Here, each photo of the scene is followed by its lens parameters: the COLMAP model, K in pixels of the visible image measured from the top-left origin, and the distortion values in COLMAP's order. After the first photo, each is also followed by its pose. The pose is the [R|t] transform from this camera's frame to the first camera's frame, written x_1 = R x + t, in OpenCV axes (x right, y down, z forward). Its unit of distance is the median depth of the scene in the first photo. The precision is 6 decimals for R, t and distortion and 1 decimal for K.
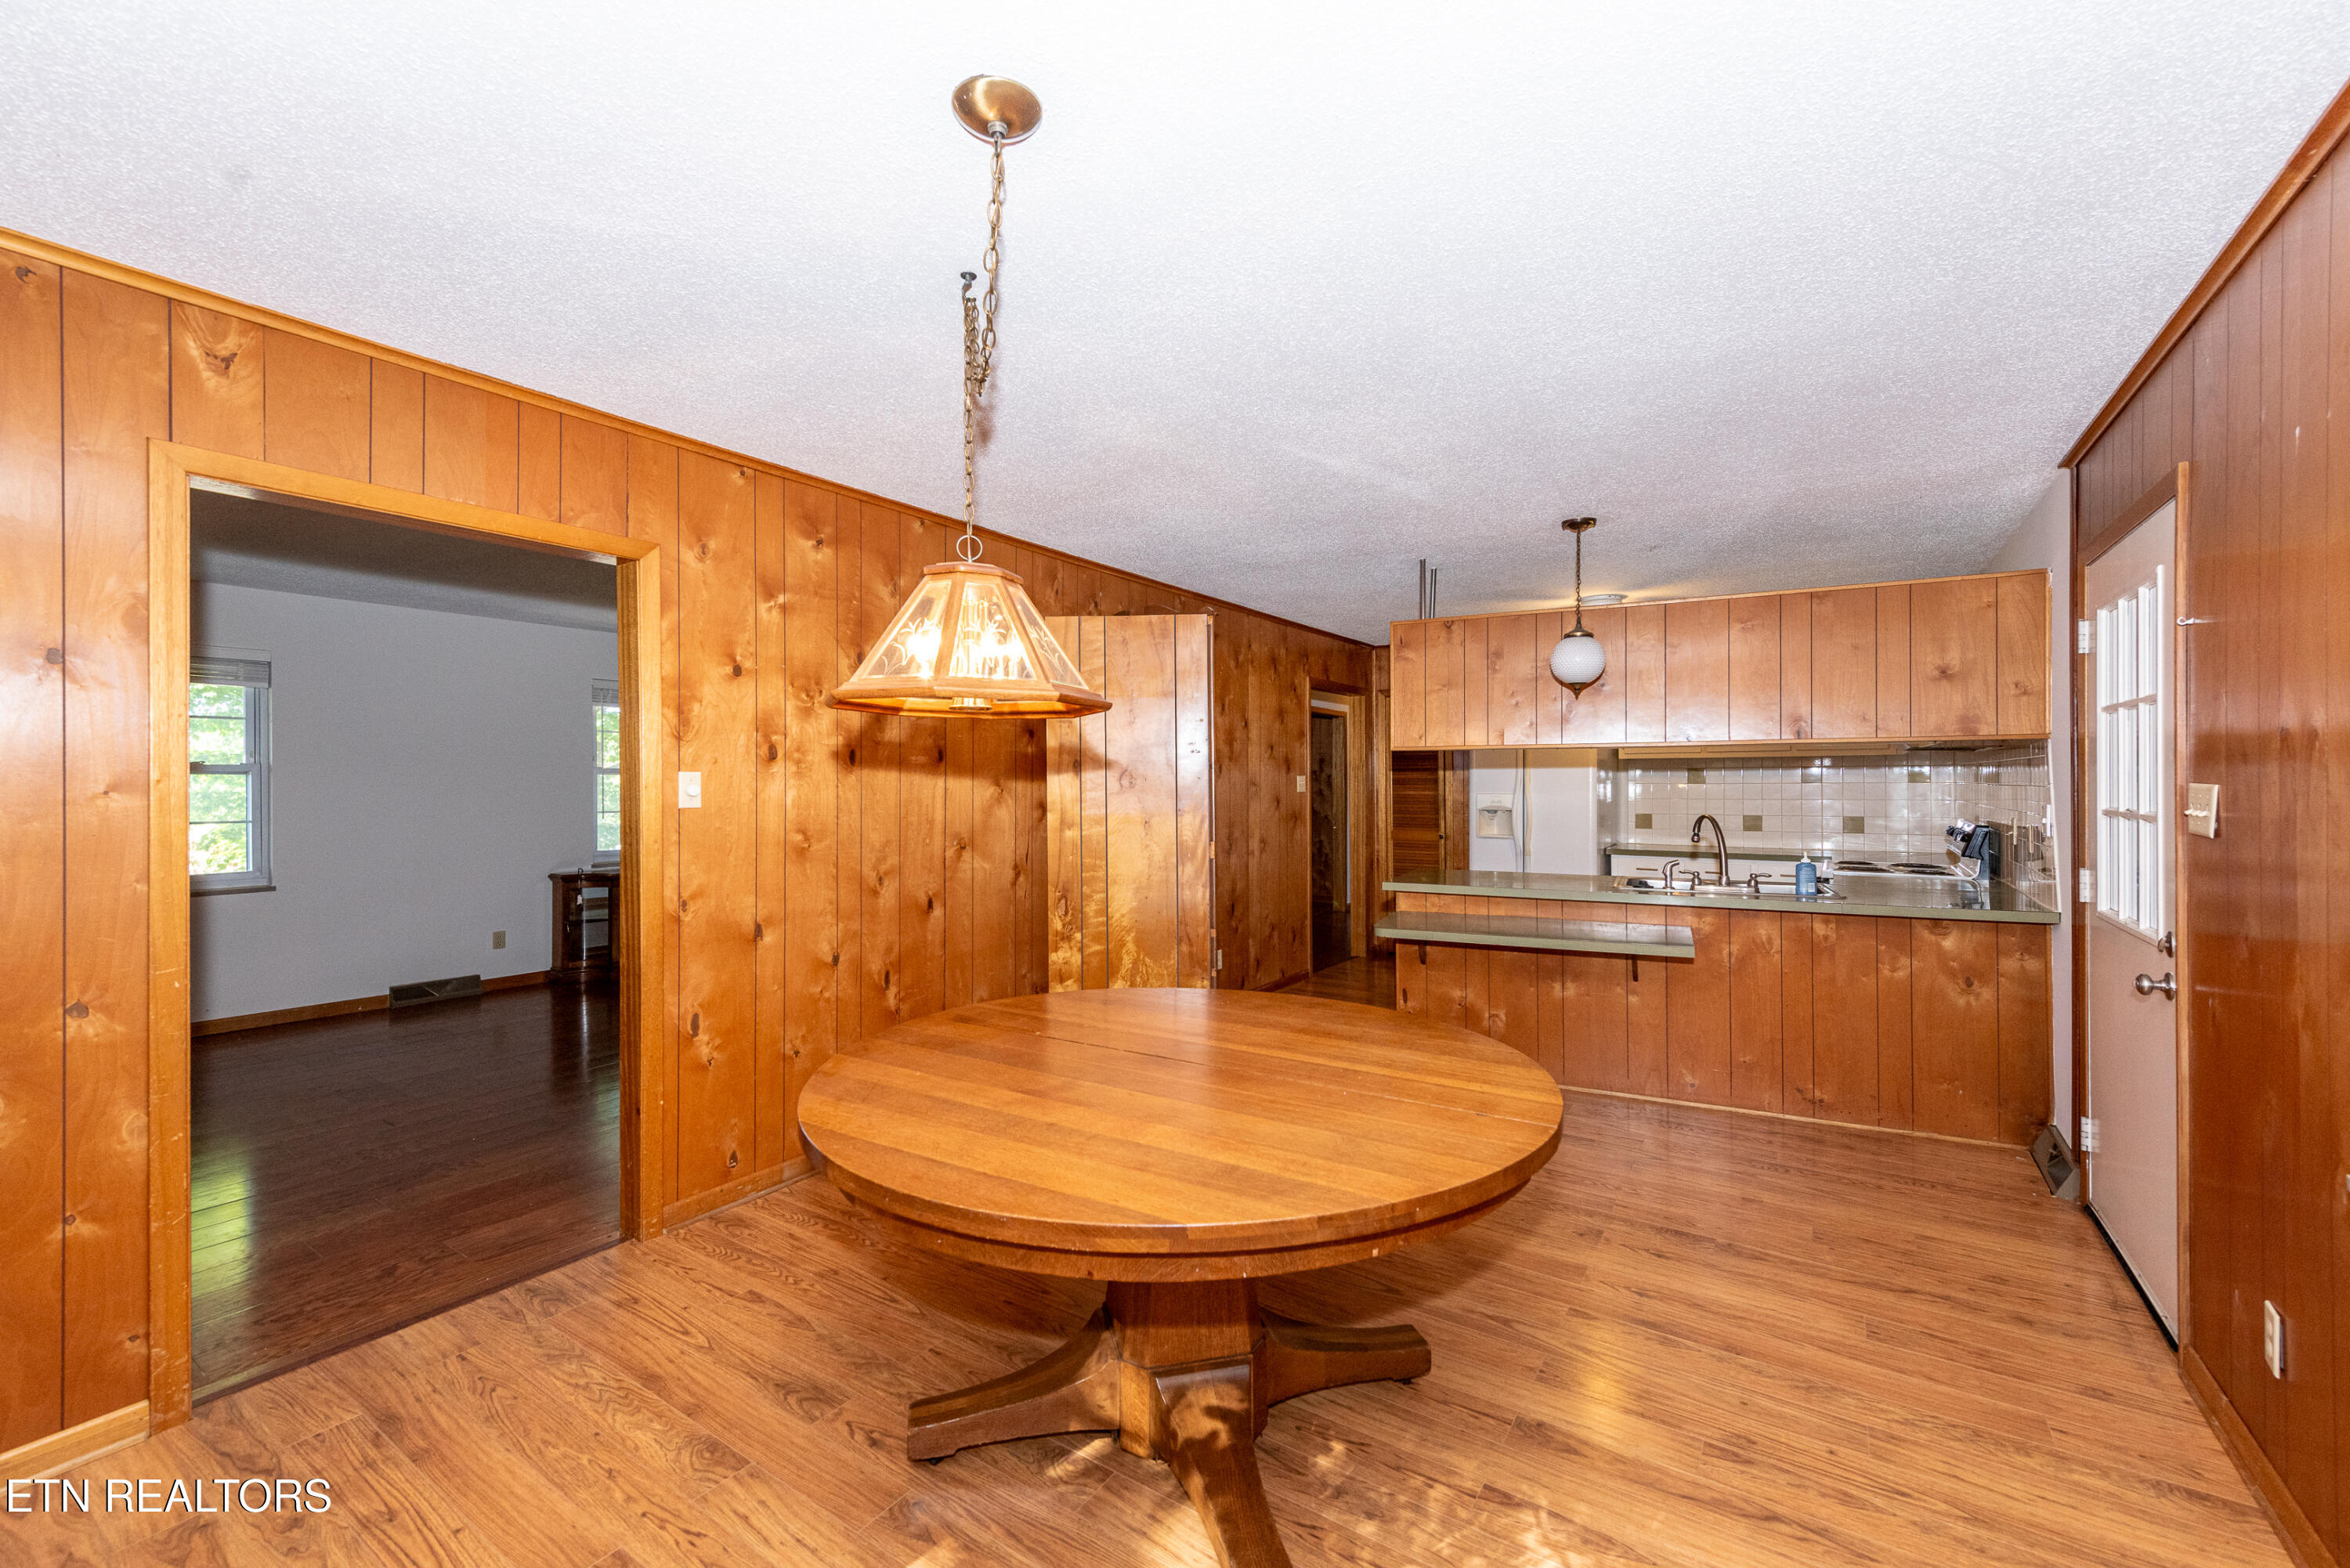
lens RADIAL K [[941.1, 0, 1177.8], [0, 941.1, 782.1], [0, 0, 1]] dist [0.011821, -0.002219]
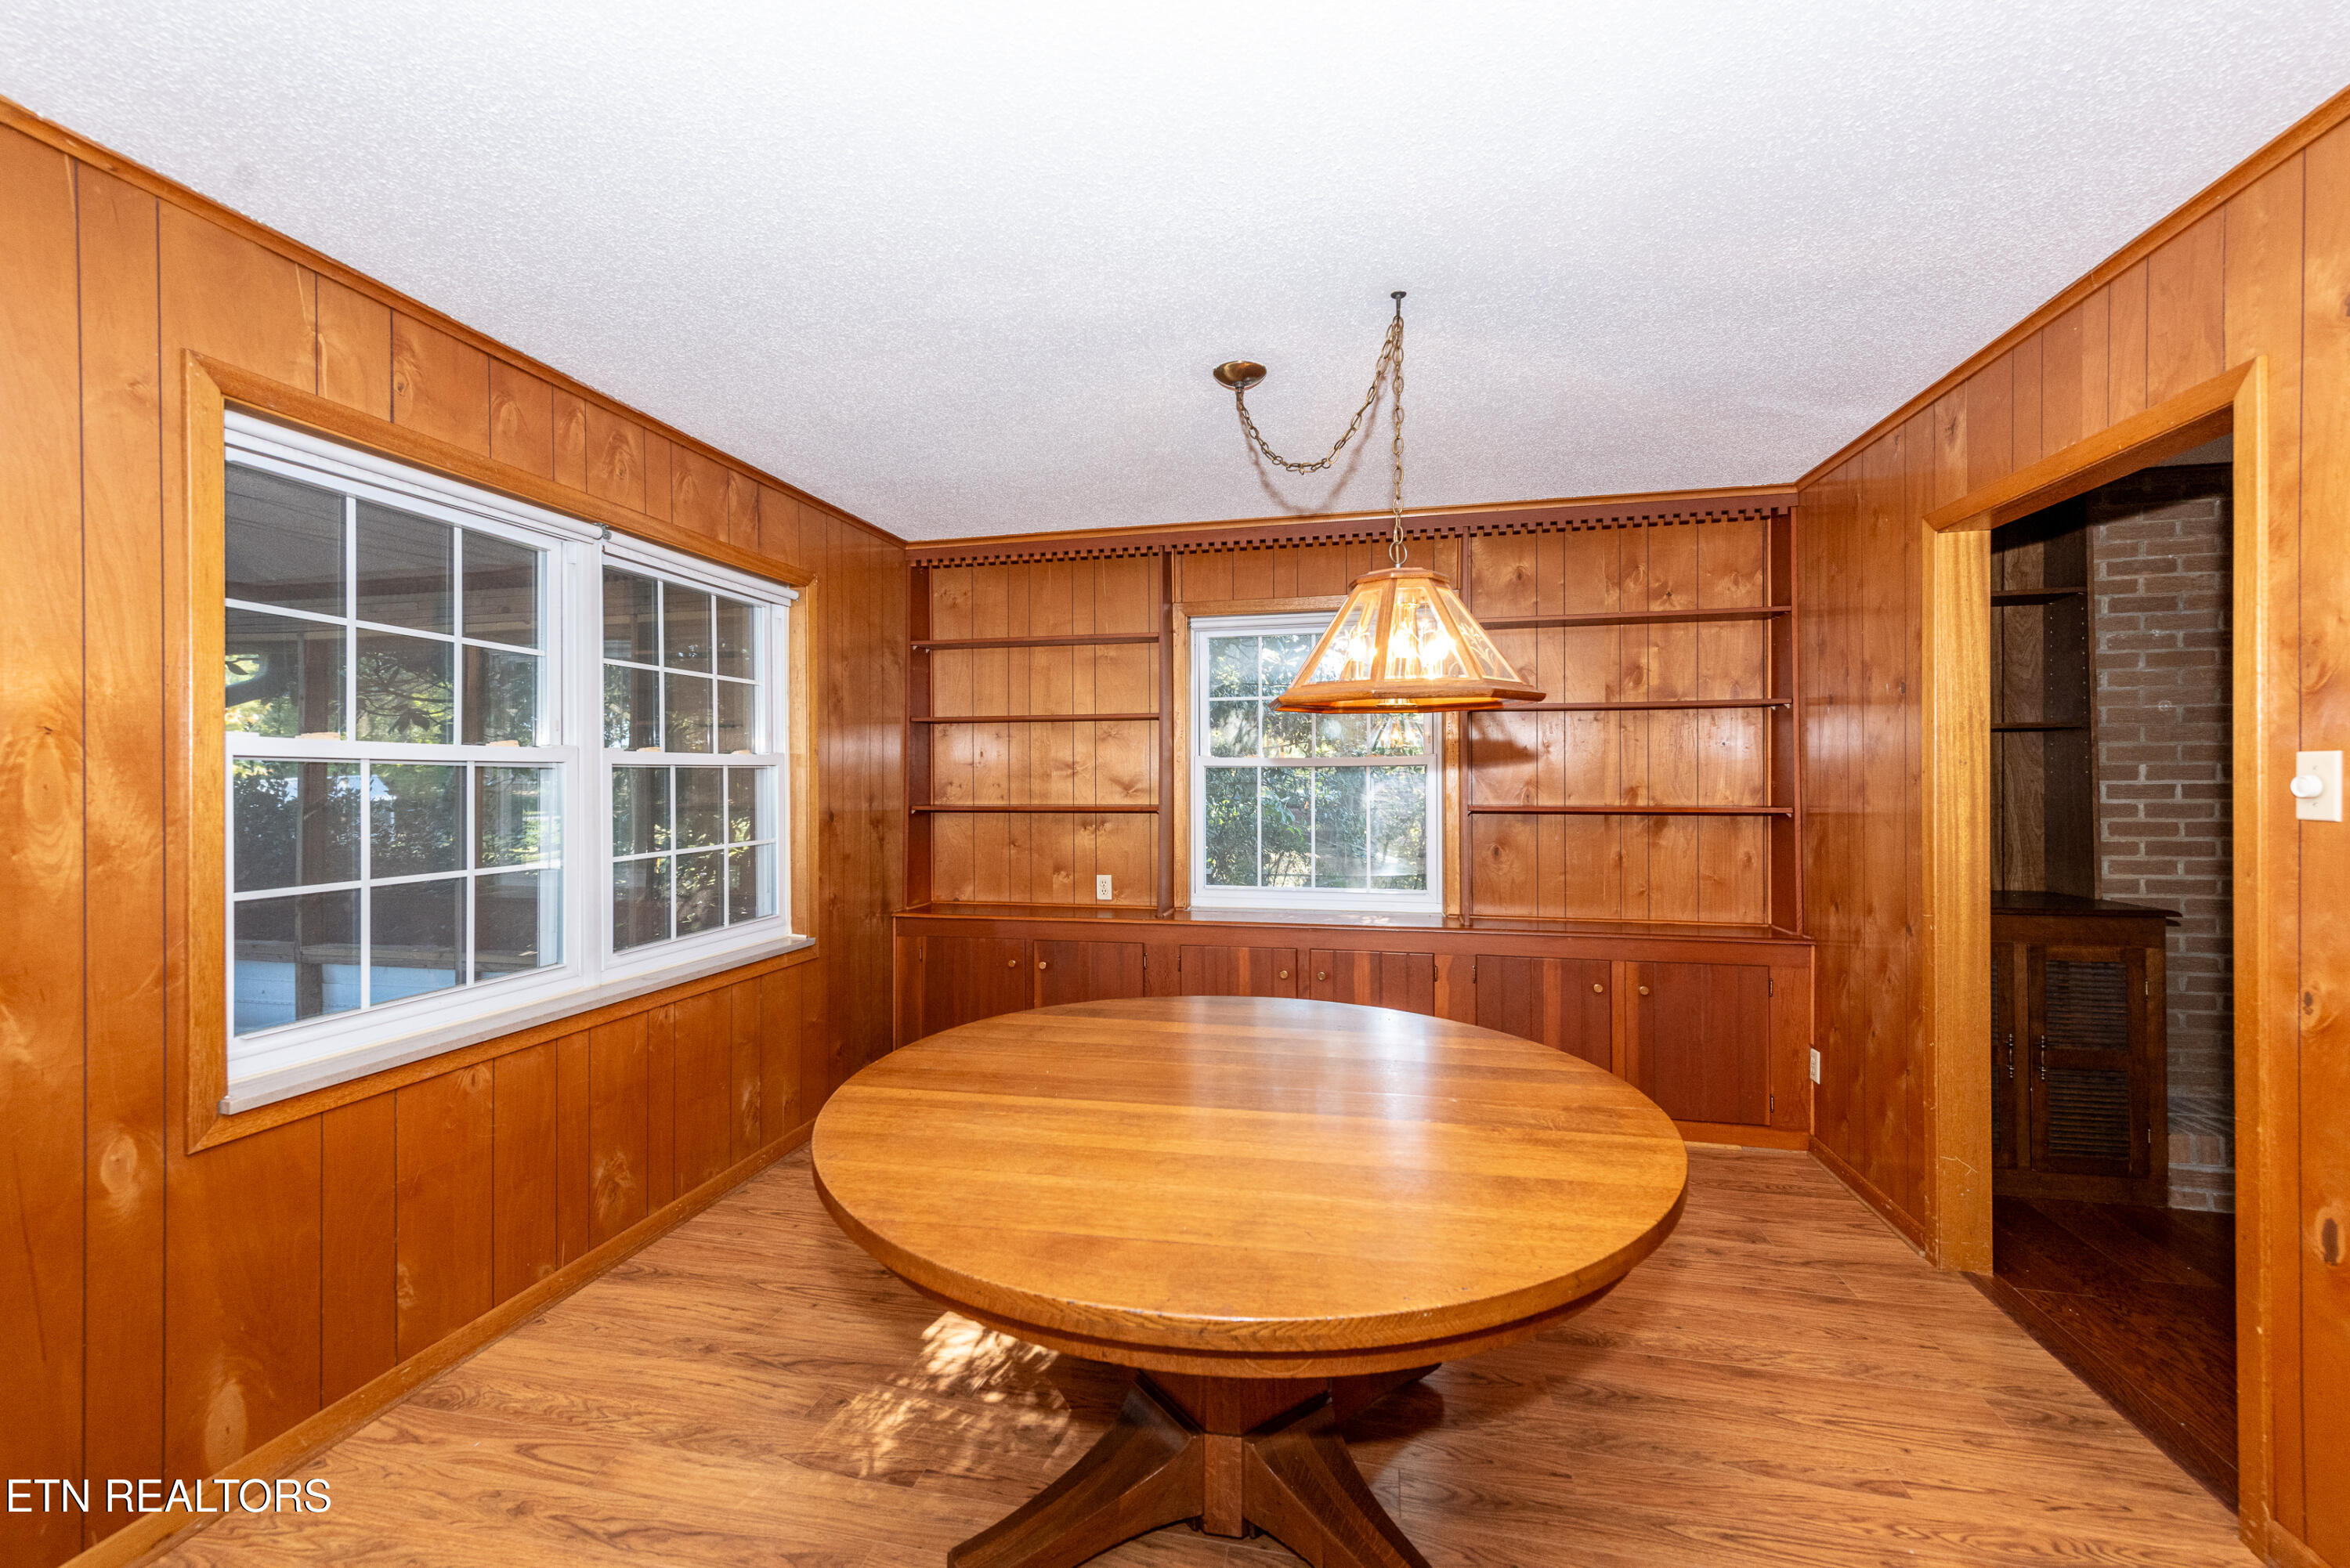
lens RADIAL K [[895.9, 0, 1165.0], [0, 895.9, 783.1], [0, 0, 1]] dist [0.018511, 0.000048]
pose [[-0.933067, 0.011455, -0.359520, 0.295669], [0.011279, 0.999933, 0.002585, 0.002246], [0.359526, -0.001643, -0.933134, 1.429531]]
